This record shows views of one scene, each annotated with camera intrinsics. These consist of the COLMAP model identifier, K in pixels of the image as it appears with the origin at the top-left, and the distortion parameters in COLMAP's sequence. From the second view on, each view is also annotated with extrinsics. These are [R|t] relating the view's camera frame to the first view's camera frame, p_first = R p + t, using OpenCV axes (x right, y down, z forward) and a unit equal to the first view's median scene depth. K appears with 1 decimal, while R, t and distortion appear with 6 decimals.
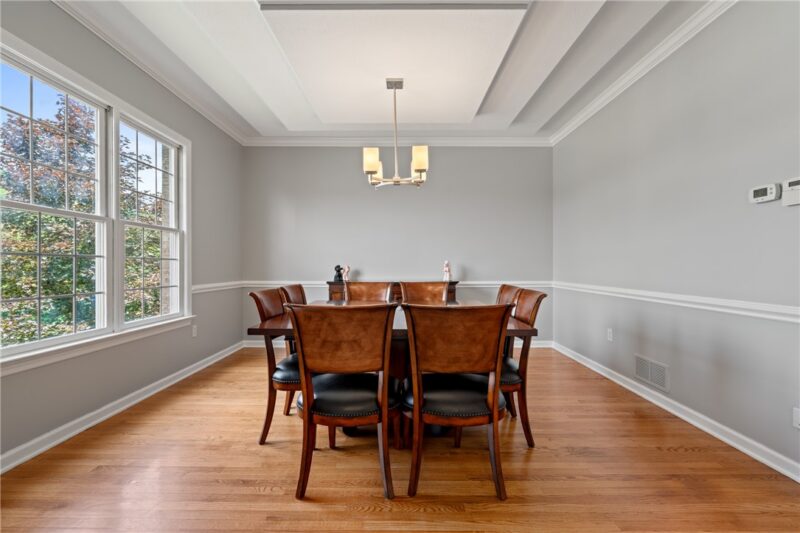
lens RADIAL K [[366.4, 0, 410.3], [0, 366.4, 267.0], [0, 0, 1]] dist [-0.012305, 0.000152]
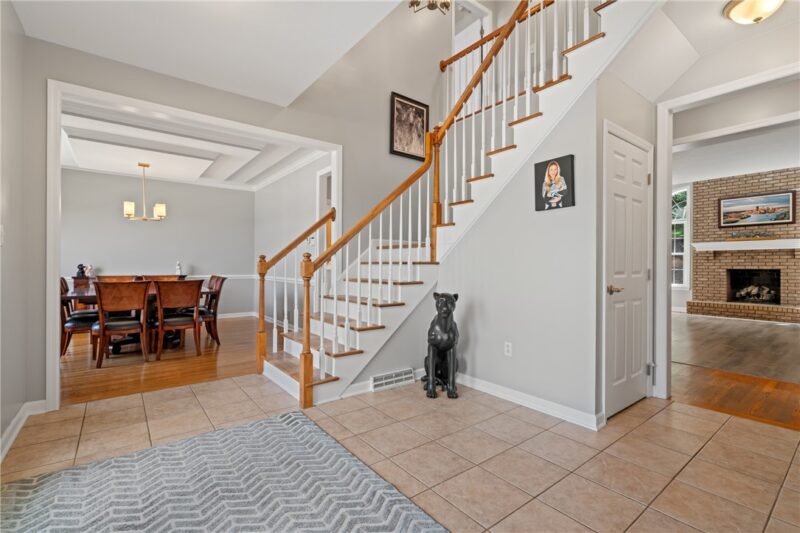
lens RADIAL K [[366.4, 0, 410.3], [0, 366.4, 267.0], [0, 0, 1]] dist [-0.012305, 0.000152]
pose [[0.793548, 0.002307, 0.608503, -0.097441], [-0.004109, 0.999990, 0.001568, -0.002973], [-0.608493, -0.003745, 0.793550, -1.353632]]
